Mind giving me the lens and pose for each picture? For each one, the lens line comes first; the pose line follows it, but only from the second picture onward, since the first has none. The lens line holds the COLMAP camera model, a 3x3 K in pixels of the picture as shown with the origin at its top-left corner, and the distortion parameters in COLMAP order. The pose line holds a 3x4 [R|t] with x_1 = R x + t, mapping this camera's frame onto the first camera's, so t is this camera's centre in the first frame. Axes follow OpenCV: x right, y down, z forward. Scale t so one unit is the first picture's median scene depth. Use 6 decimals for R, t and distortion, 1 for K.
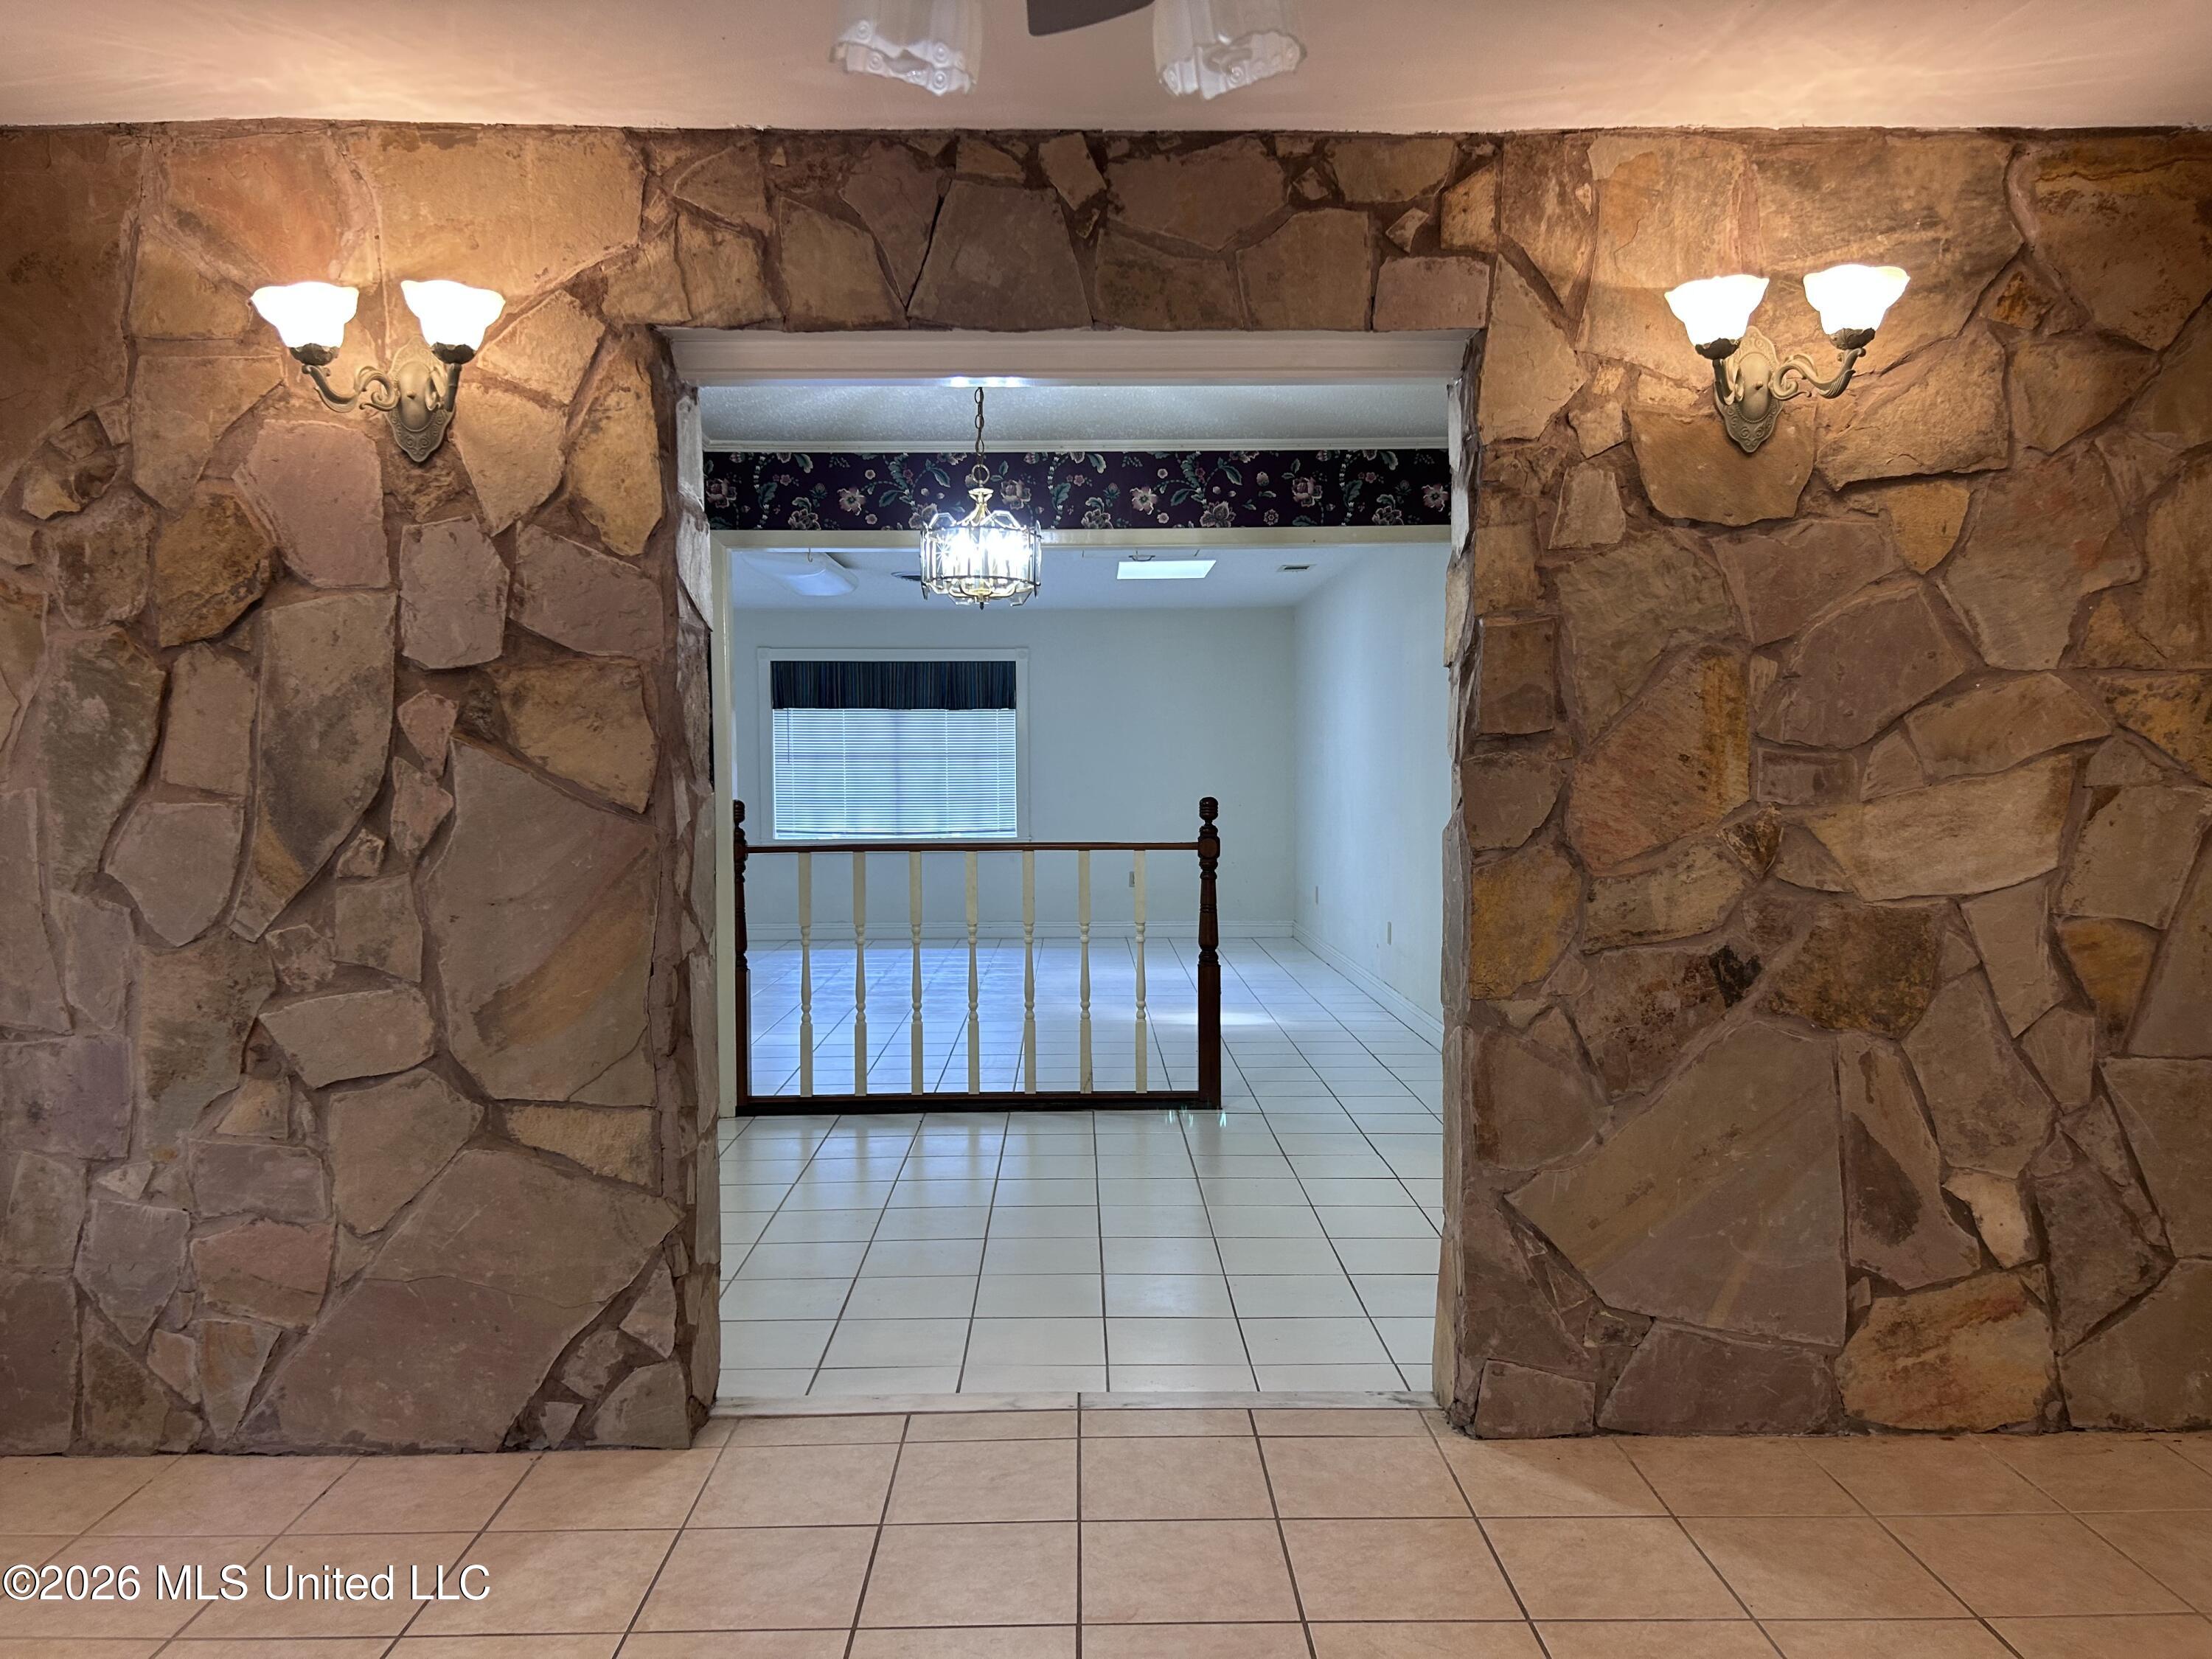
lens RADIAL K [[1659.1, 0, 1110.0], [0, 1659.1, 826.4], [0, 0, 1]] dist [0.015578, -0.017627]
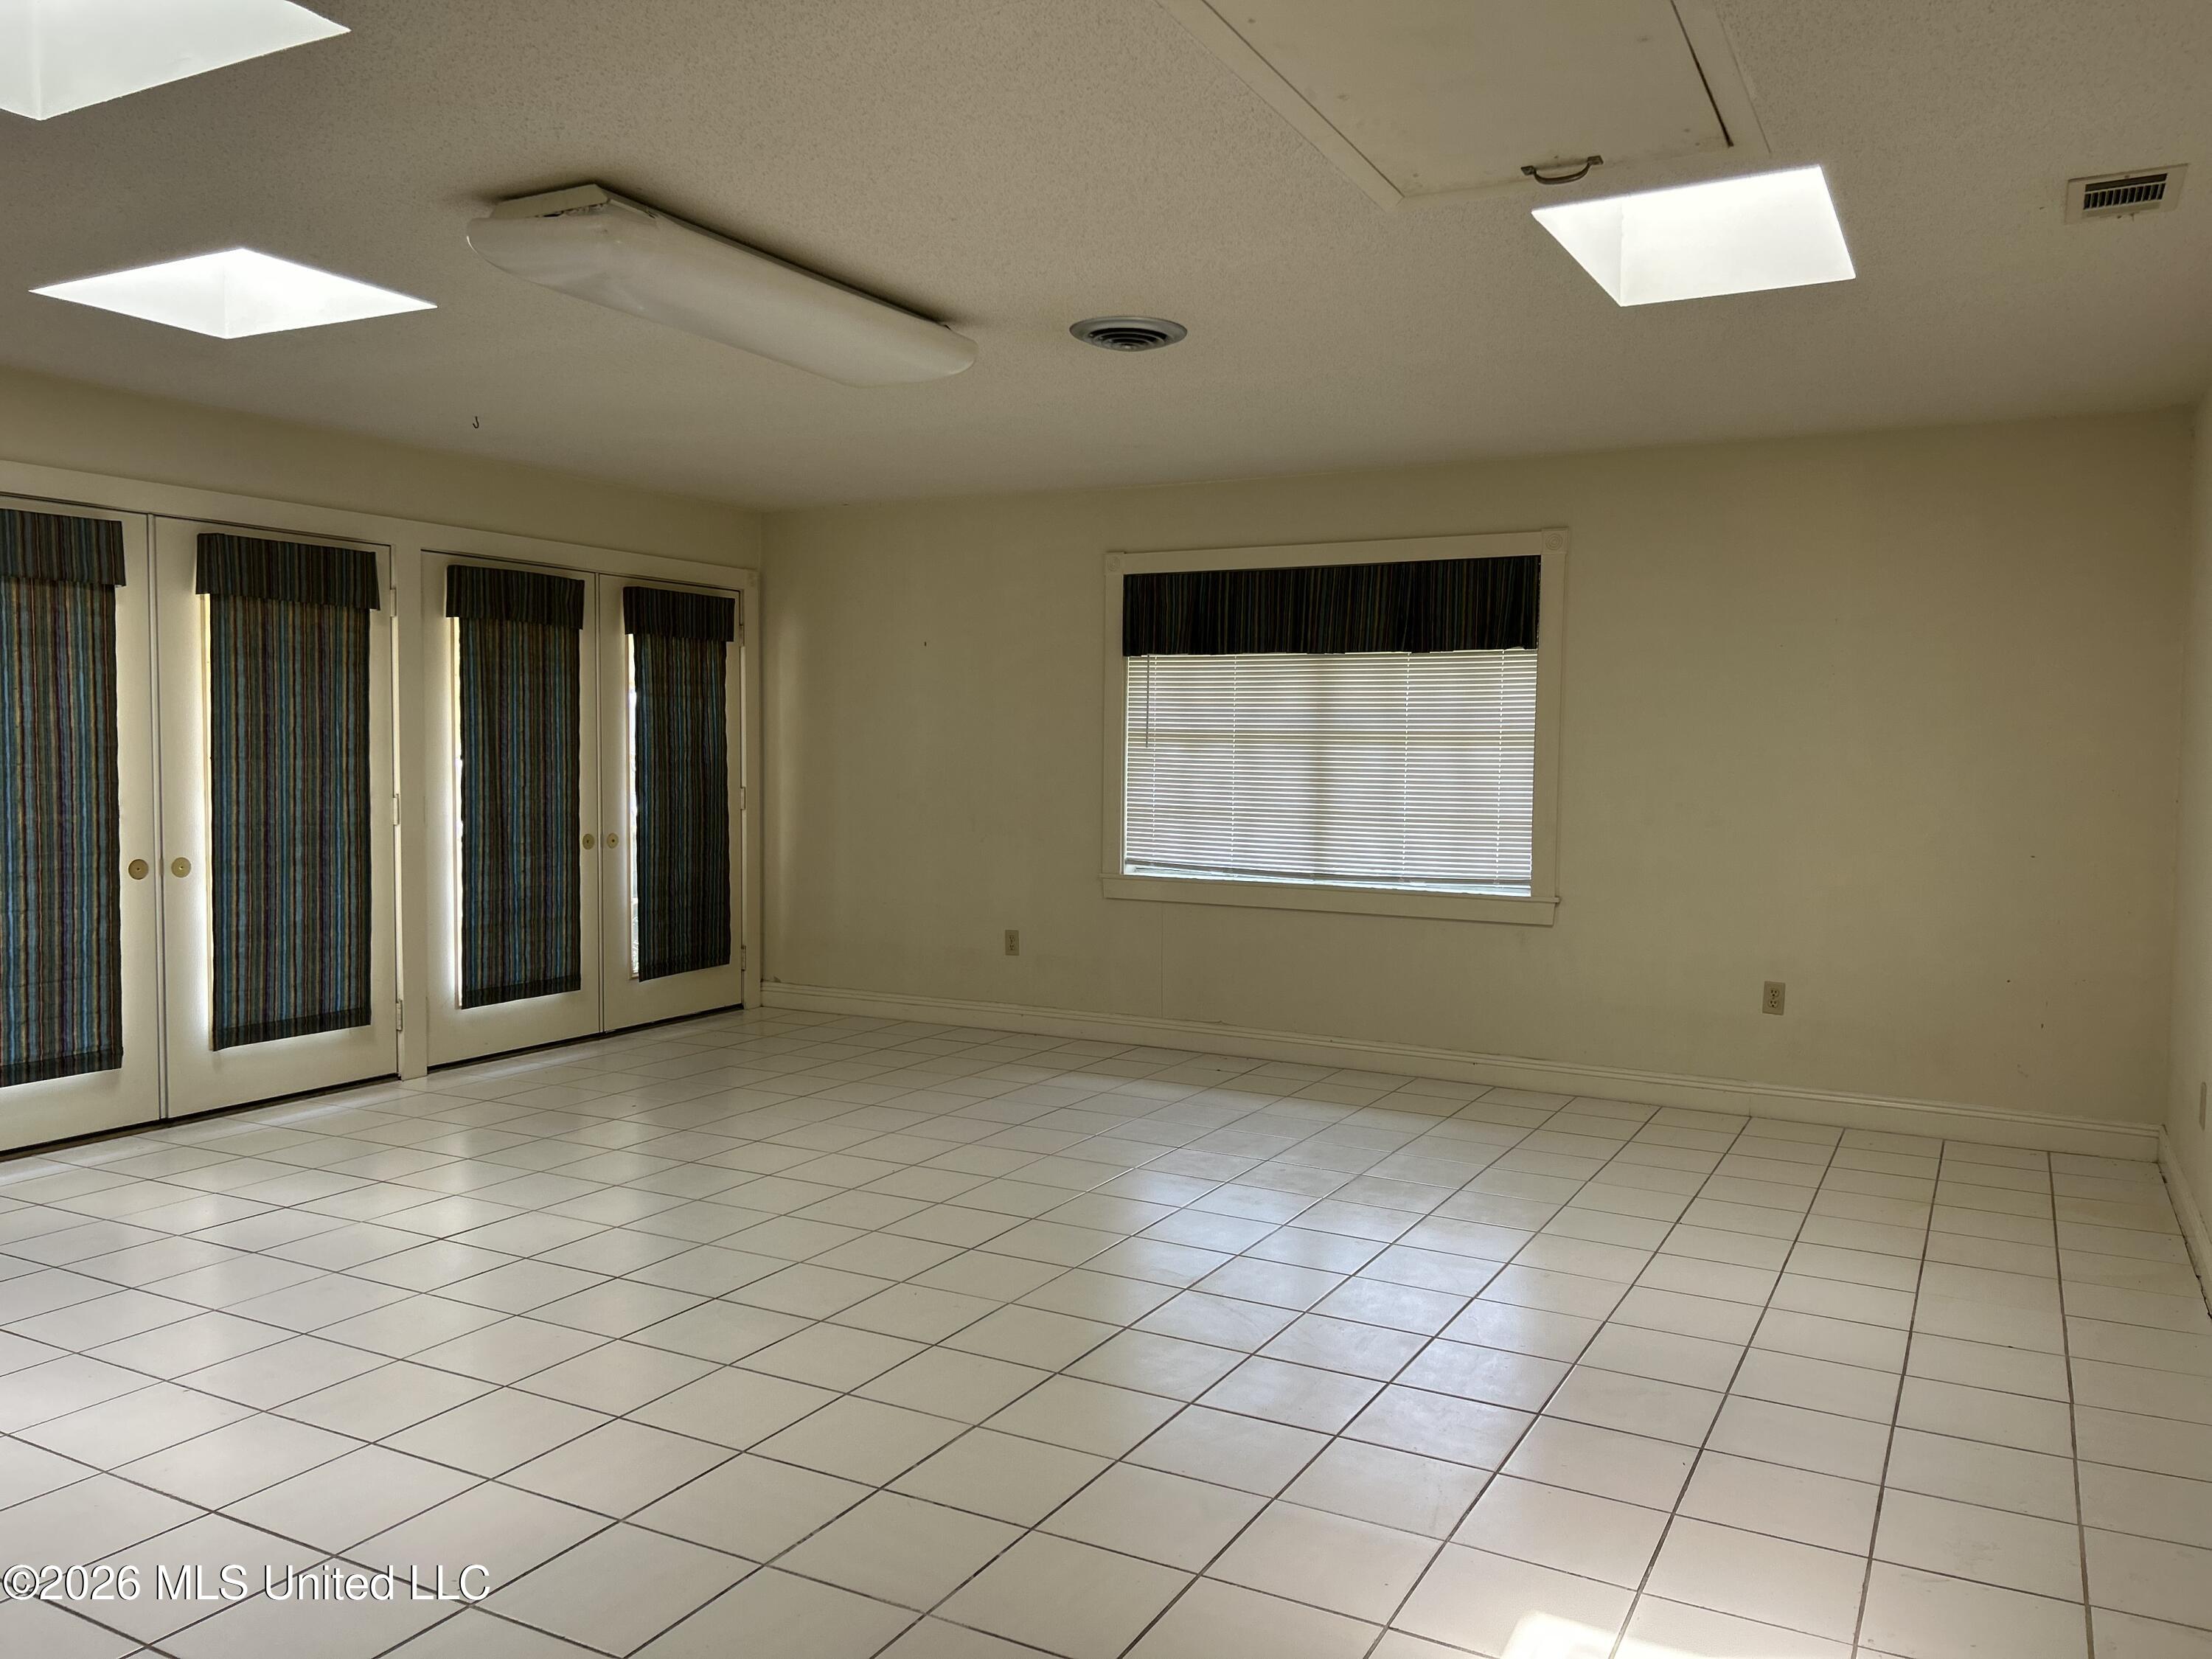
lens RADIAL K [[1659.1, 0, 1097.1], [0, 1659.1, 831.2], [0, 0, 1]] dist [0.015578, -0.017627]
pose [[0.875145, 0.035610, -0.482548, 0.074990], [-0.029991, 0.999363, 0.019357, -0.019903], [0.482930, -0.002468, 0.875655, 0.479590]]
